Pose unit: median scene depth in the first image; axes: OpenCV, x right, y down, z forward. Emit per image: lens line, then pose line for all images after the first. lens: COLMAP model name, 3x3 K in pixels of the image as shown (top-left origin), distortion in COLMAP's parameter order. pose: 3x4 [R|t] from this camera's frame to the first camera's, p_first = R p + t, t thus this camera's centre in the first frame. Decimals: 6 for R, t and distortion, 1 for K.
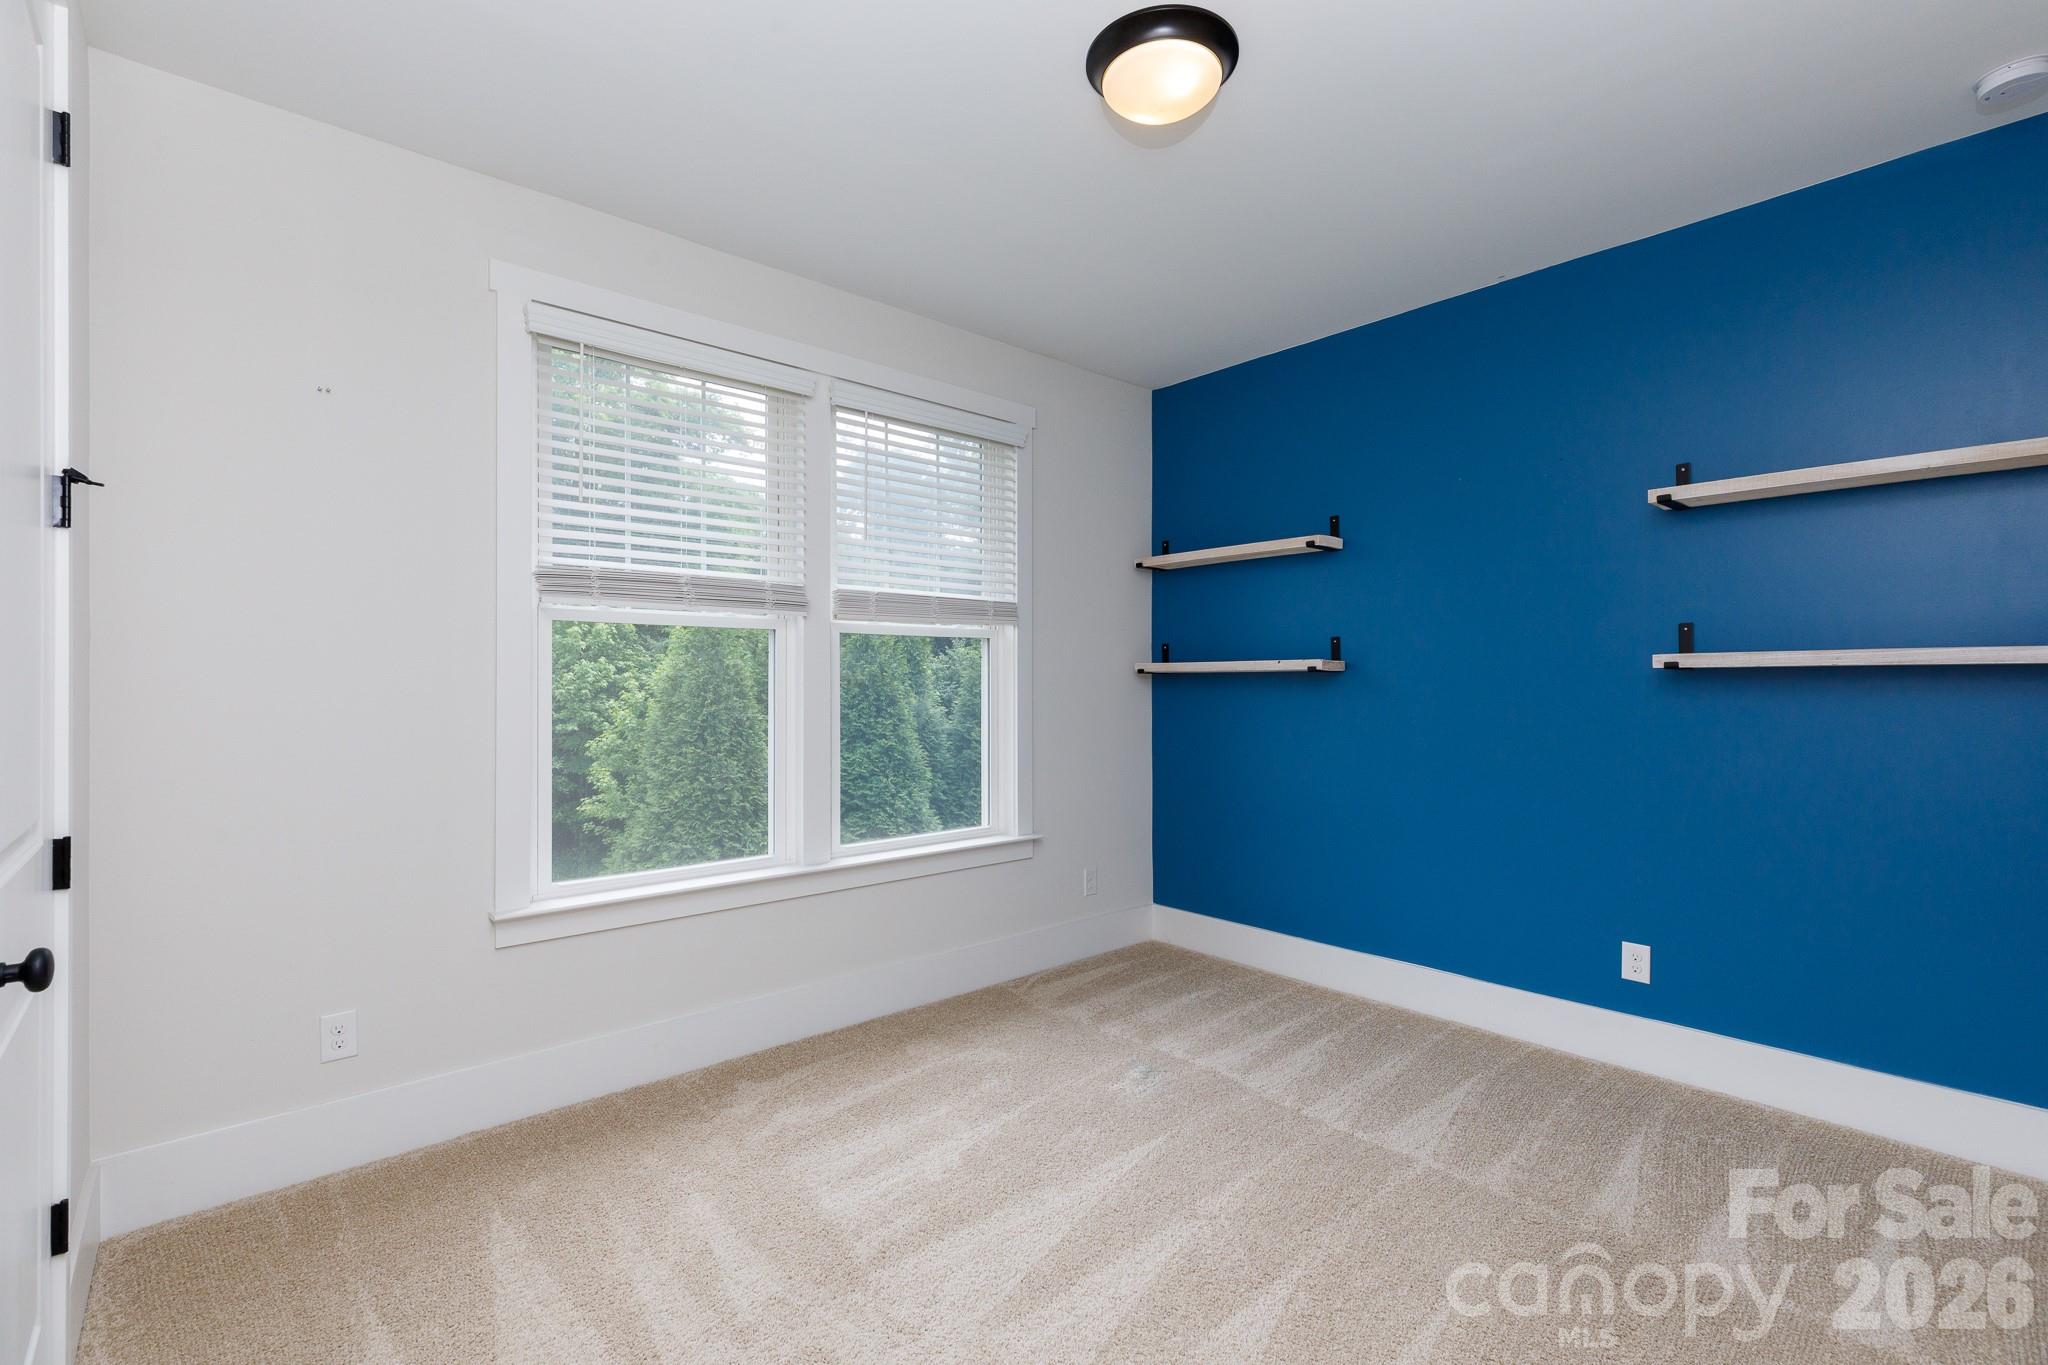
lens RADIAL K [[916.7, 0, 1024.4], [0, 916.7, 694.8], [0, 0, 1]] dist [0.004057, -0.000101]
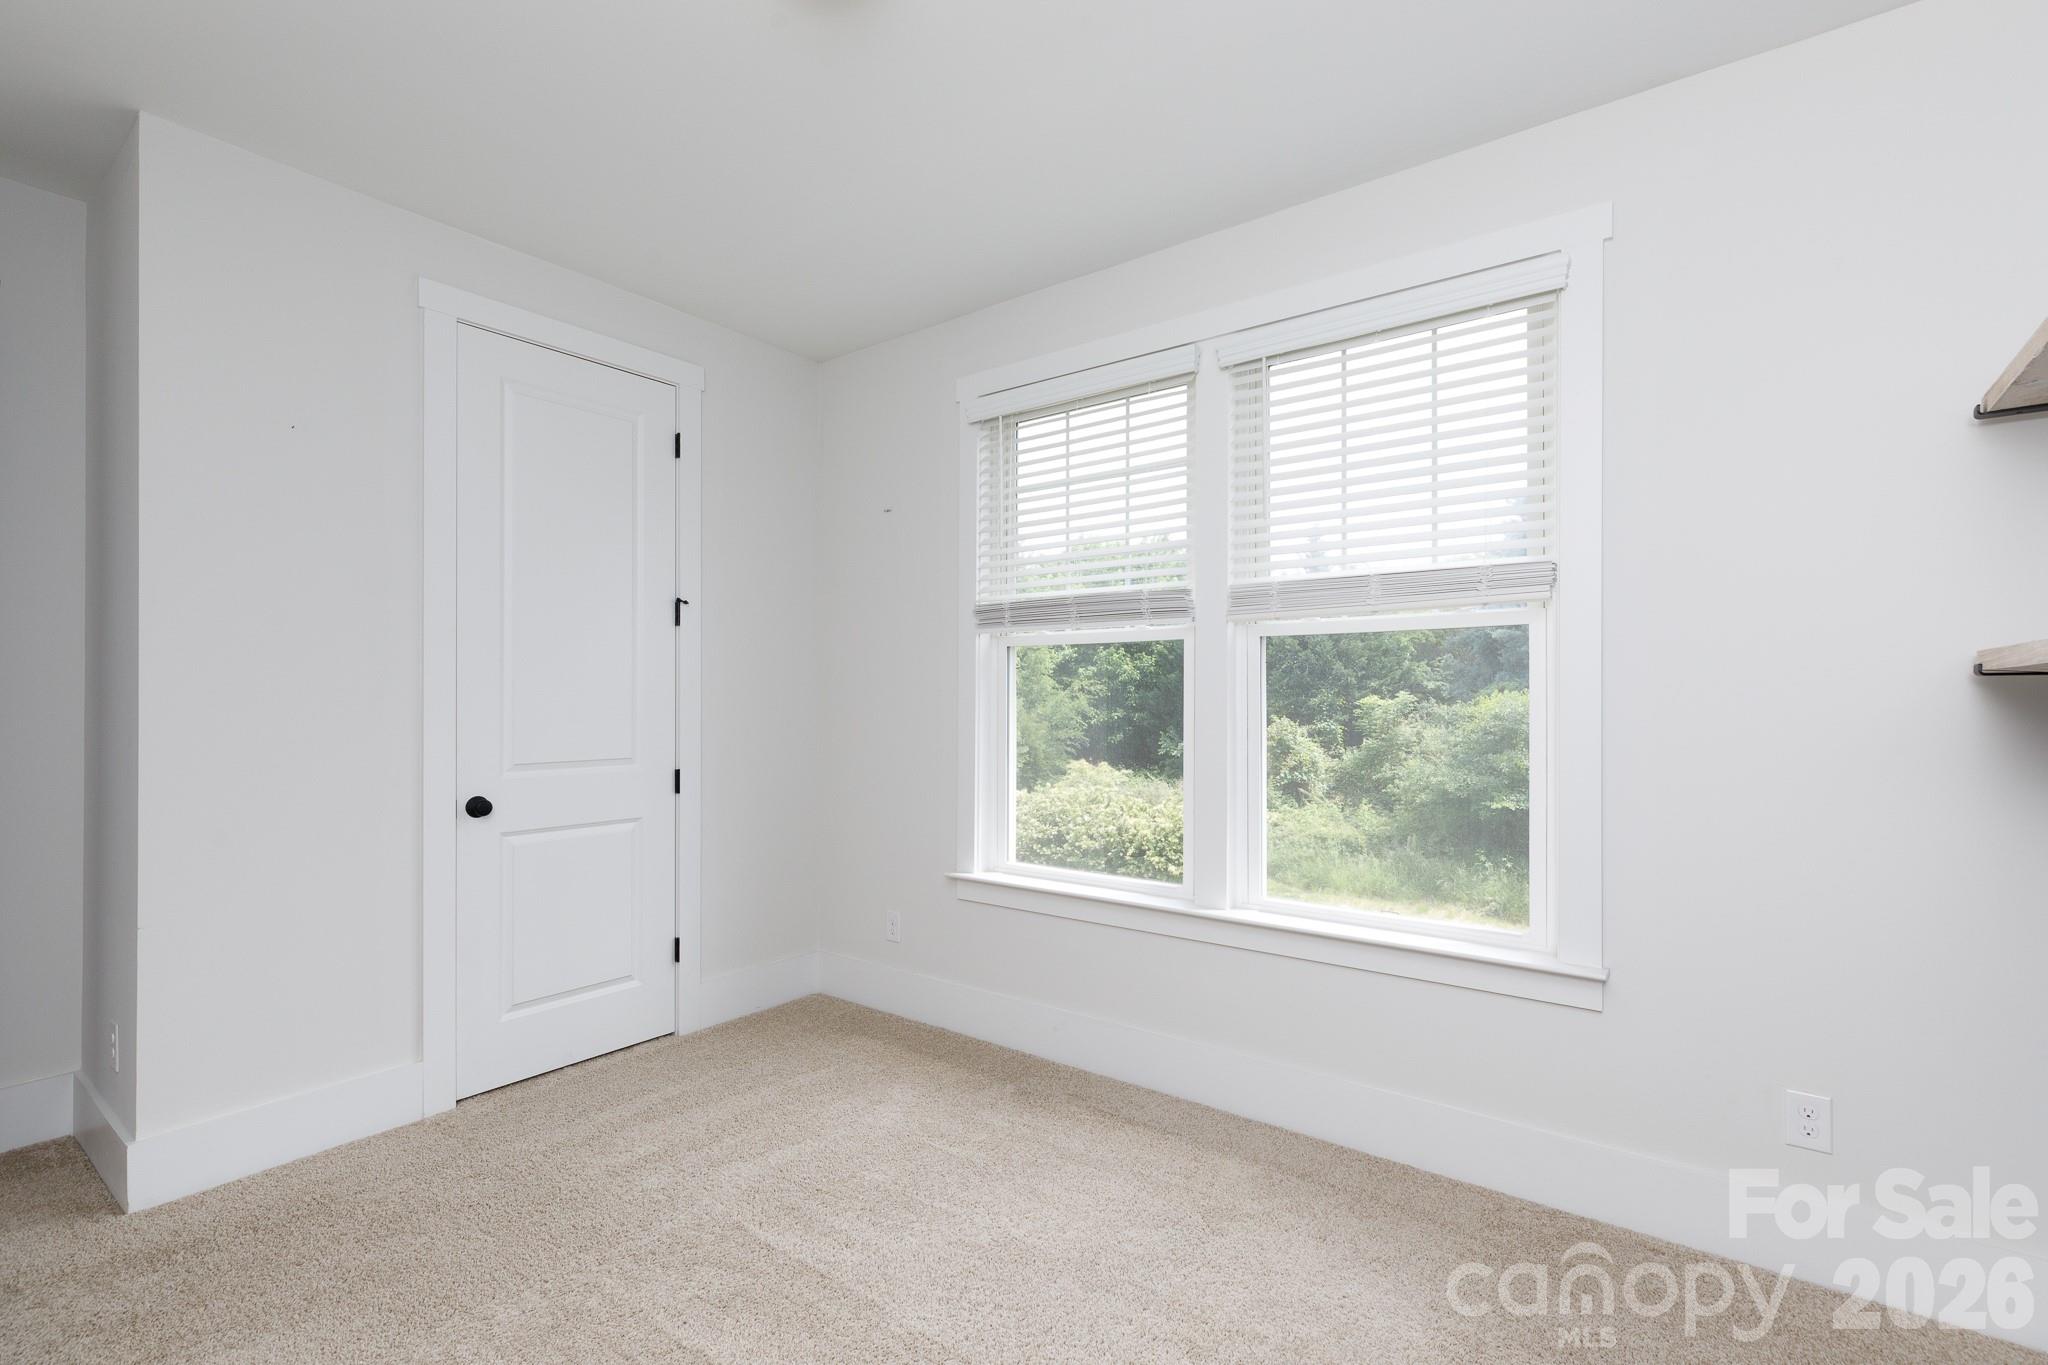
lens RADIAL K [[916.7, 0, 1019.3], [0, 916.7, 690.2], [0, 0, 1]] dist [0.004057, -0.000101]
pose [[0.199129, -0.004463, -0.979963, 0.611341], [-0.010772, 0.999919, -0.006743, -0.012682], [0.979914, 0.011899, 0.199064, 0.682827]]
